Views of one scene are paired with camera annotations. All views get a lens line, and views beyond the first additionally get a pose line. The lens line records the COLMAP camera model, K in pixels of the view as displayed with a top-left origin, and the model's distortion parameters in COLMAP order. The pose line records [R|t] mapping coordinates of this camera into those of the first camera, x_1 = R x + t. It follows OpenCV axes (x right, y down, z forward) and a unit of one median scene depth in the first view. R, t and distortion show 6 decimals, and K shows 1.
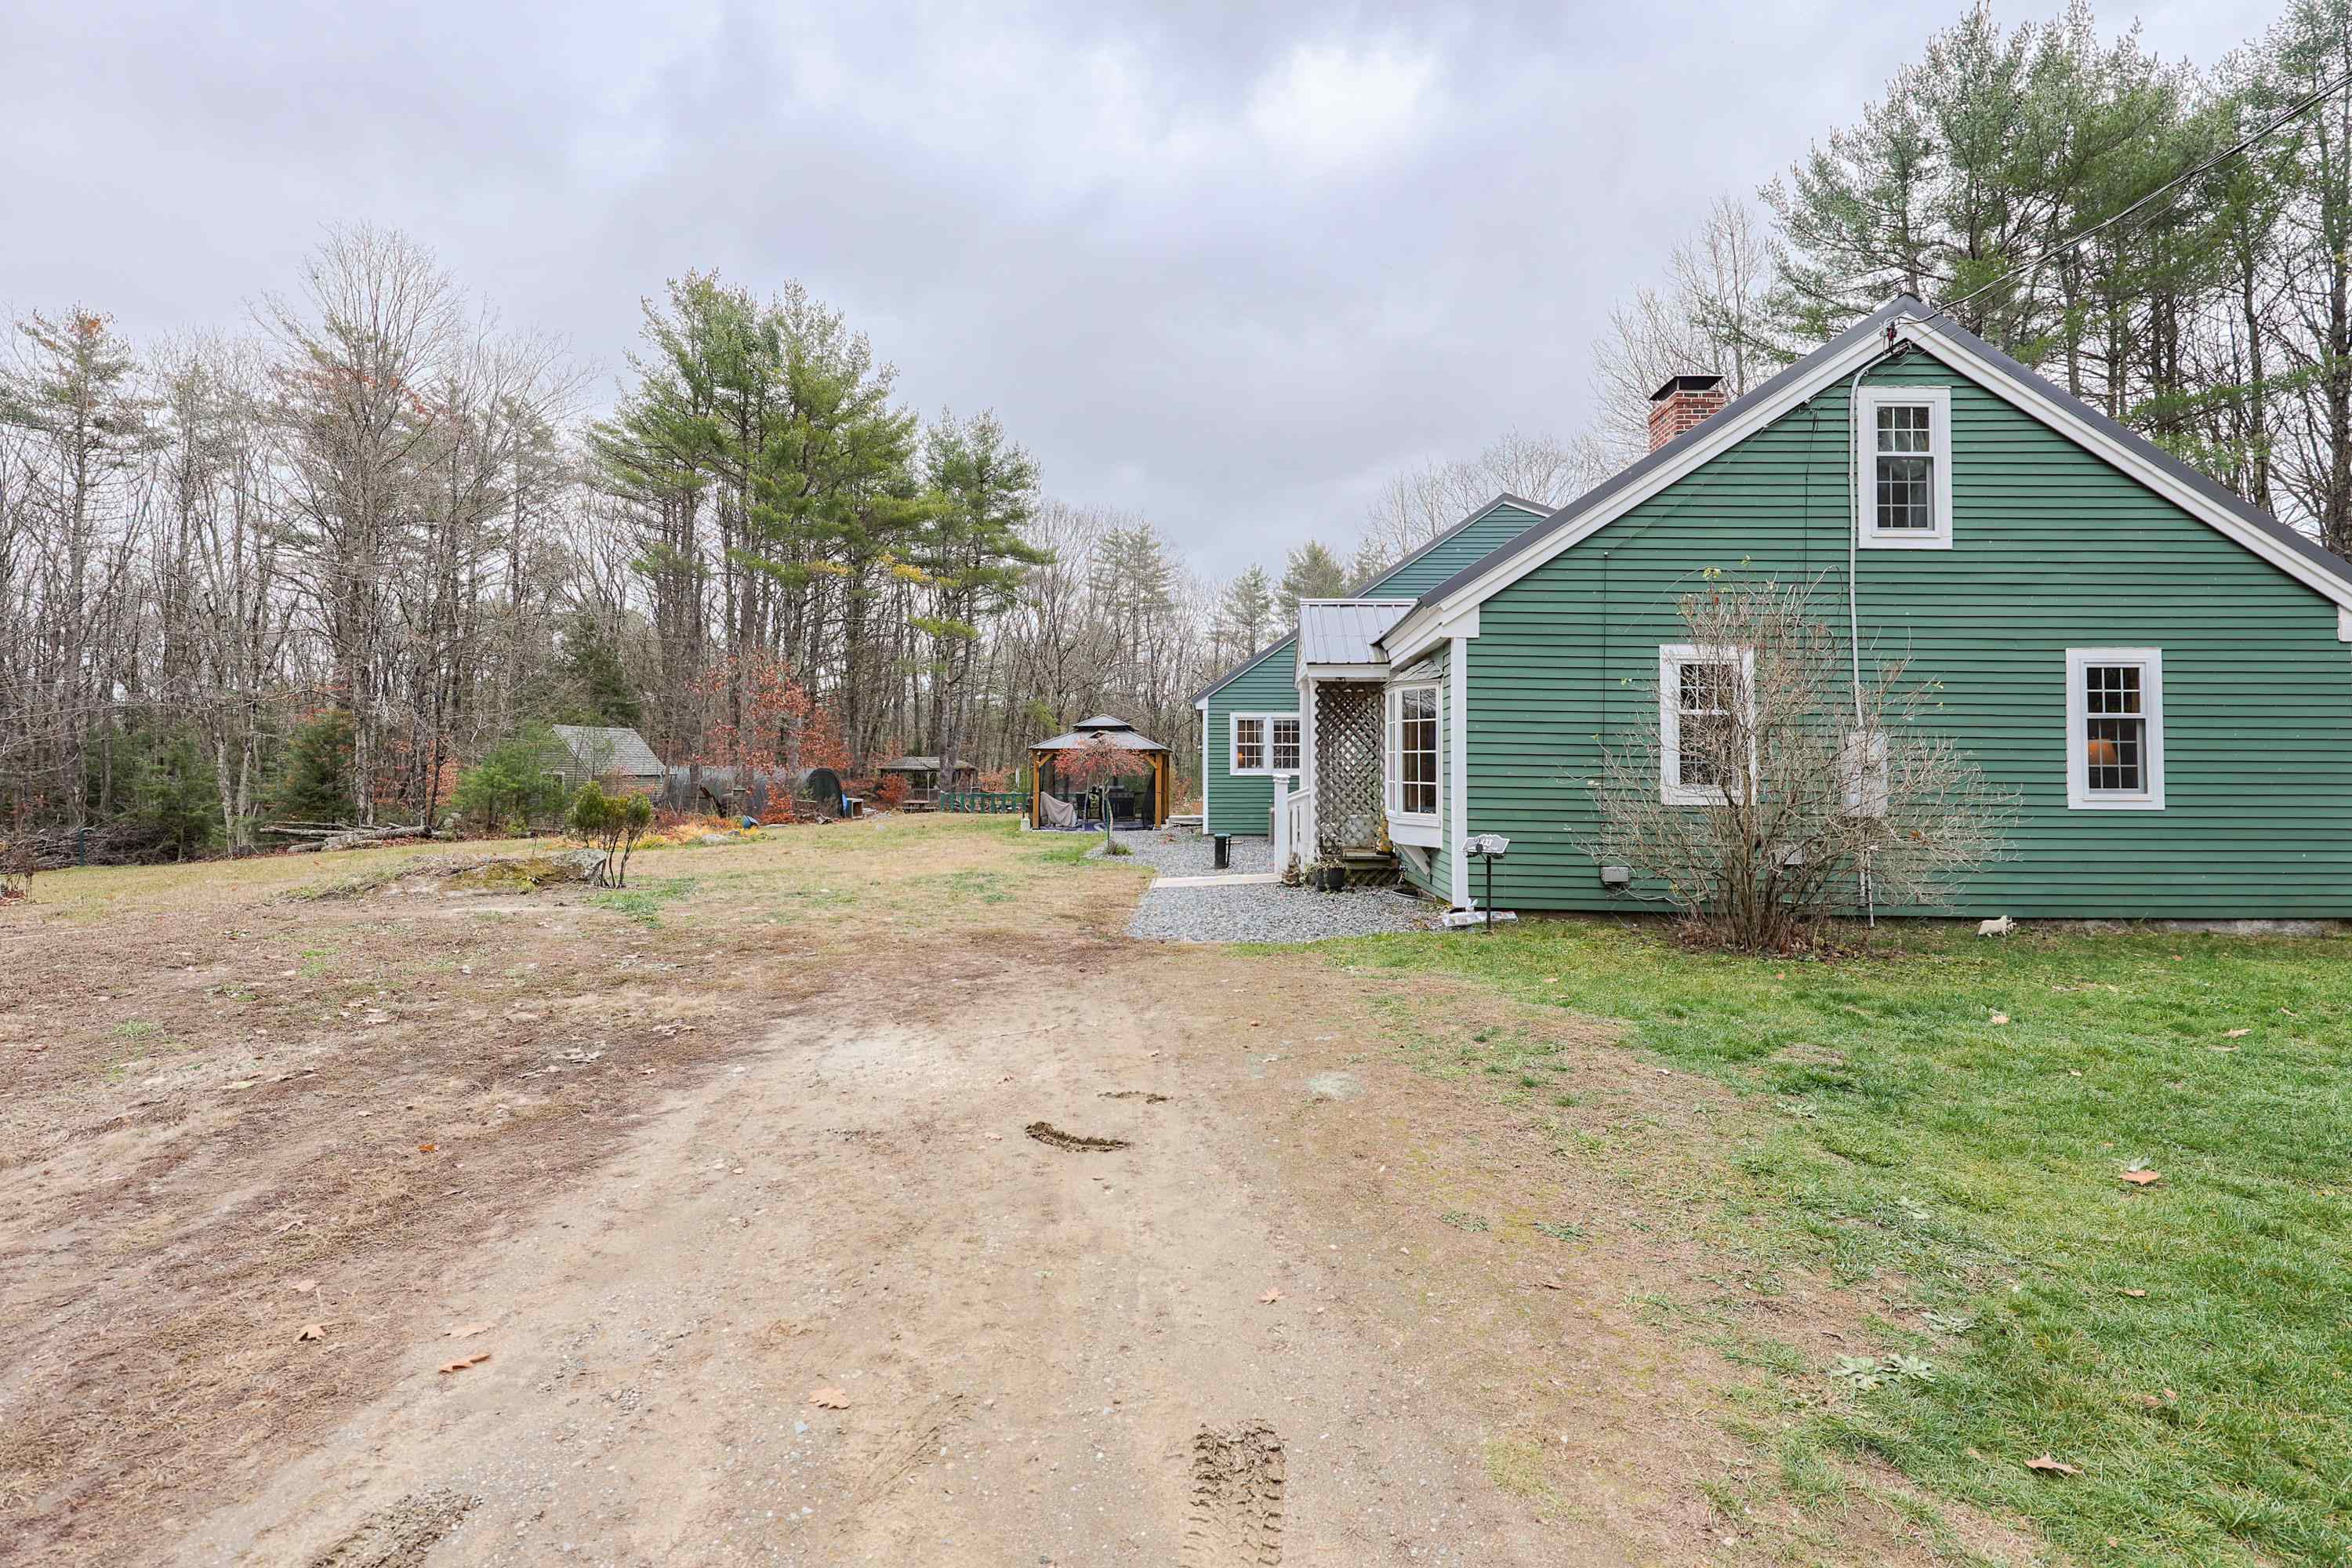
lens RADIAL K [[1018.0, 0, 1177.3], [0, 1018.0, 778.1], [0, 0, 1]] dist [-0.000167, 0.000381]
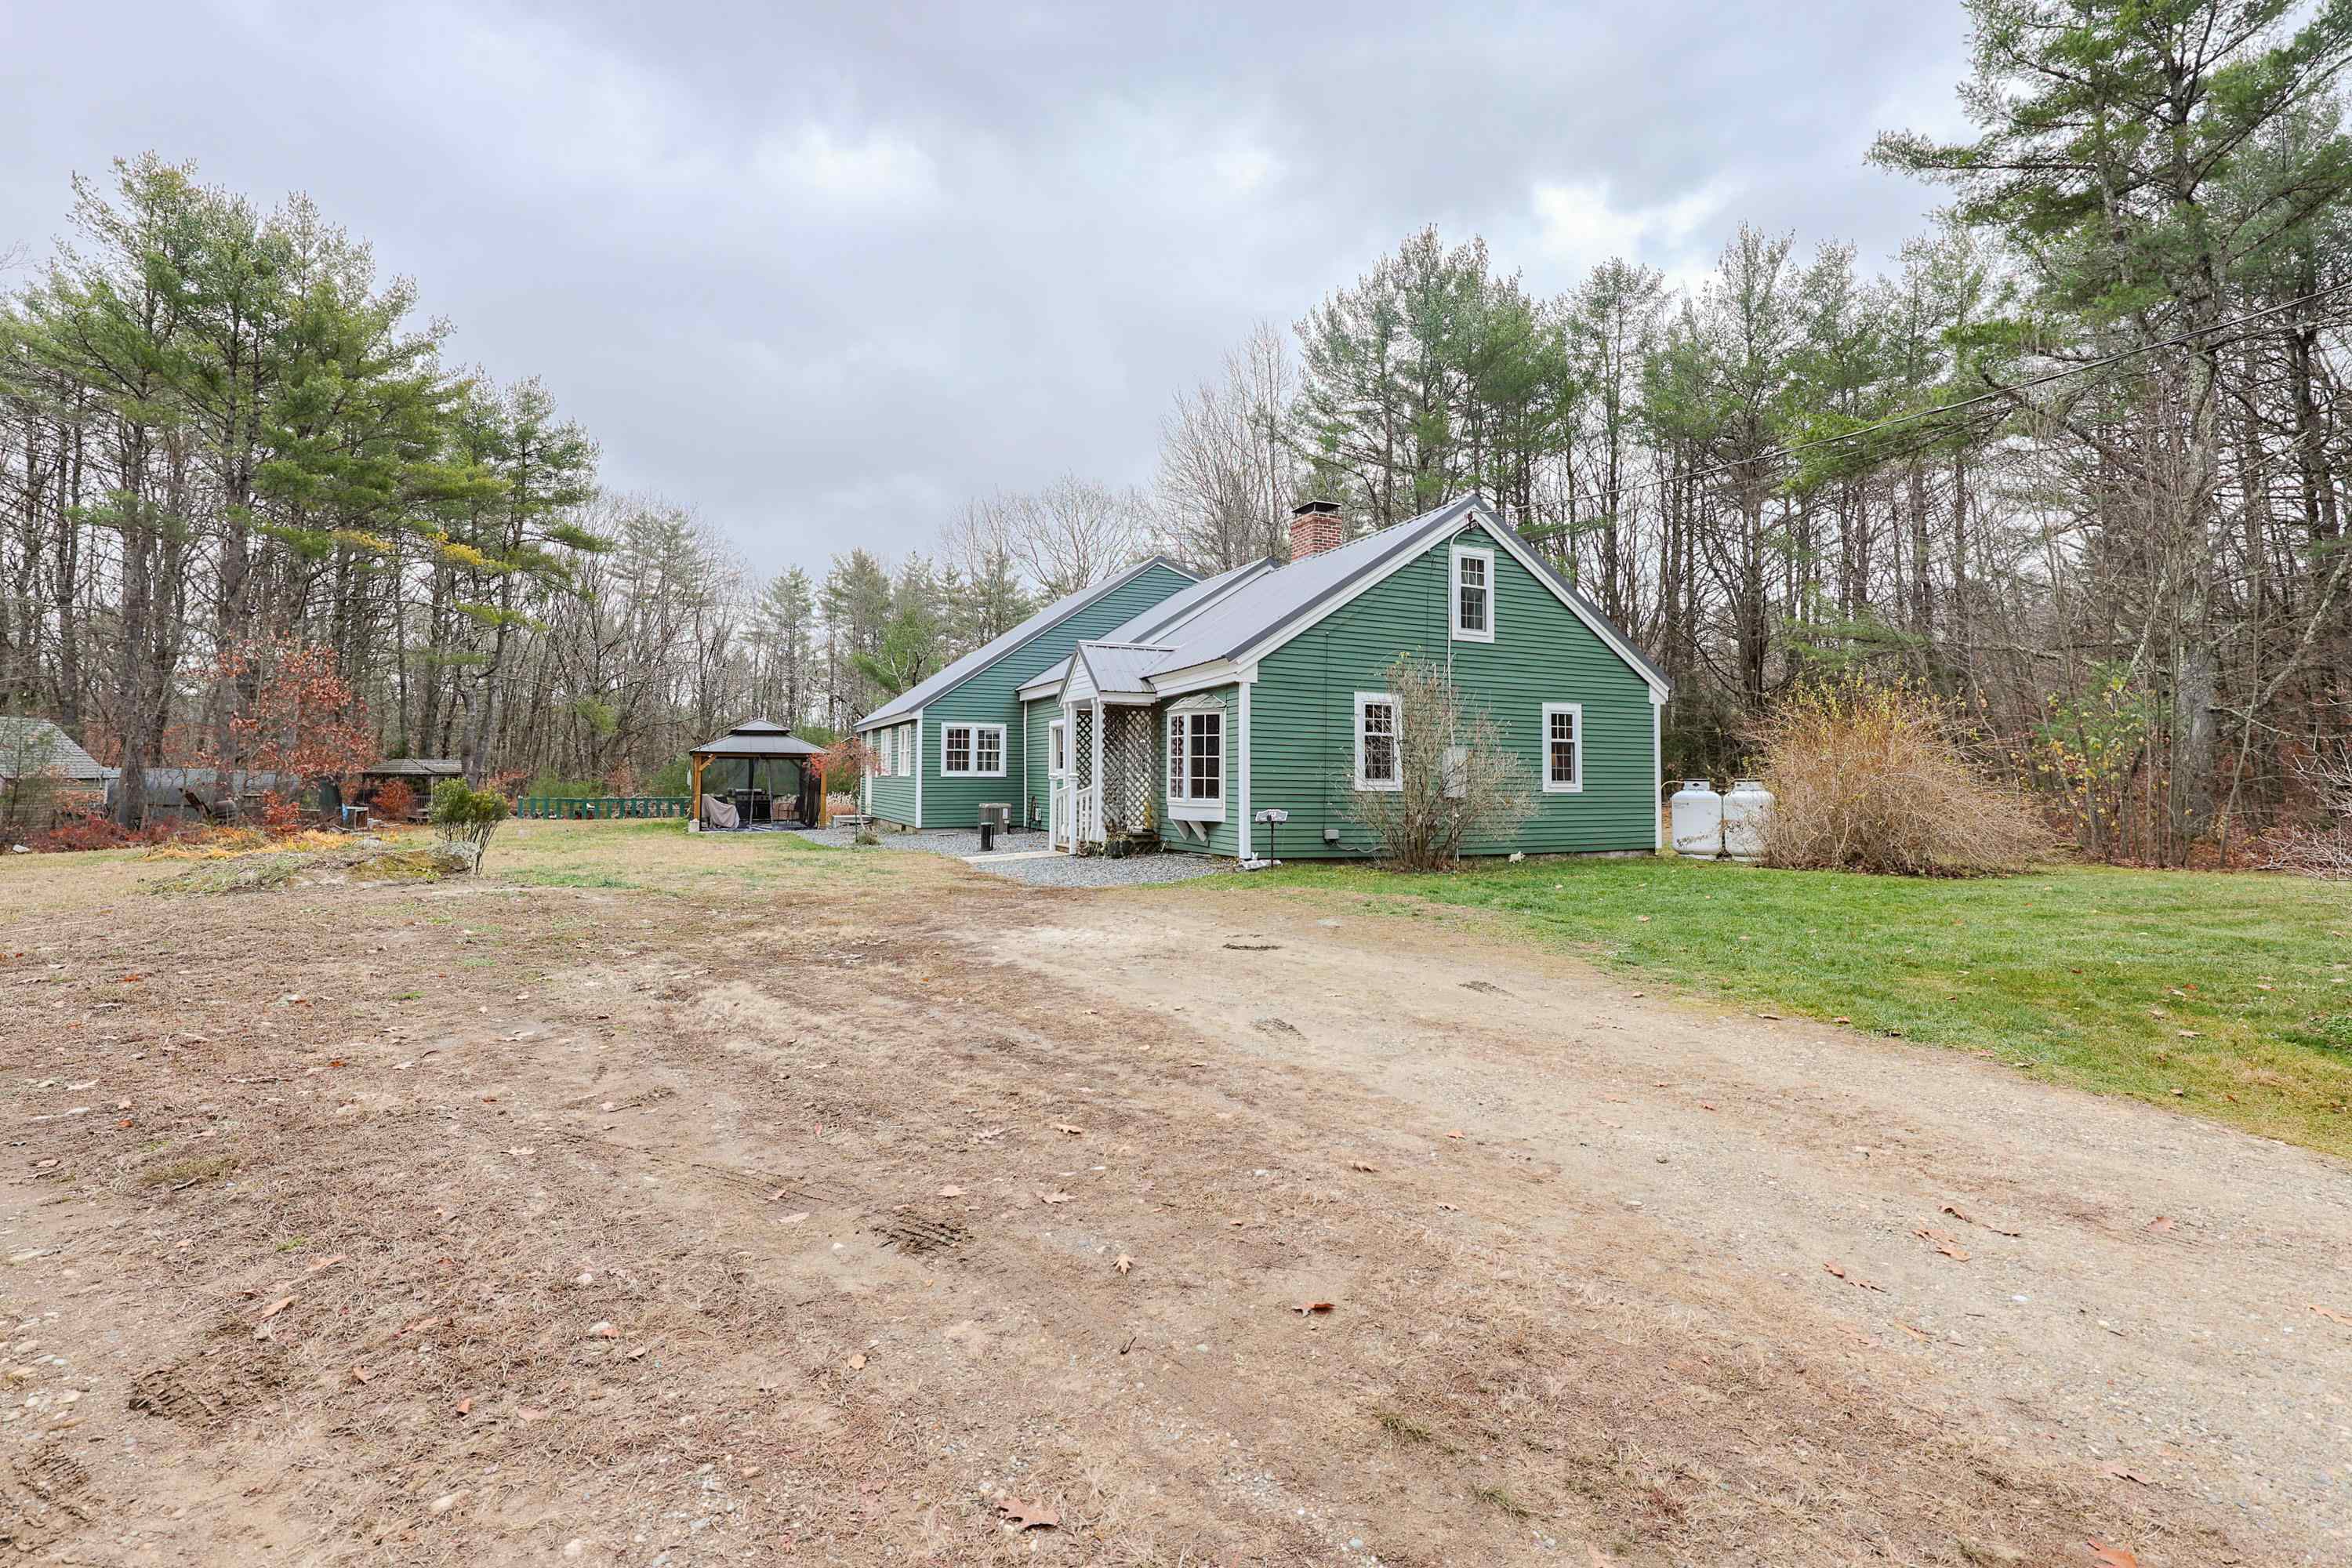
lens RADIAL K [[959.1, 0, 1174.6], [0, 959.1, 796.8], [0, 0, 1]] dist [0.002992, 0.000212]
pose [[0.907803, -0.007479, 0.419329, -0.165911], [0.001696, 0.999898, 0.014162, 0.005222], [-0.419392, -0.012145, 0.907724, -0.102926]]
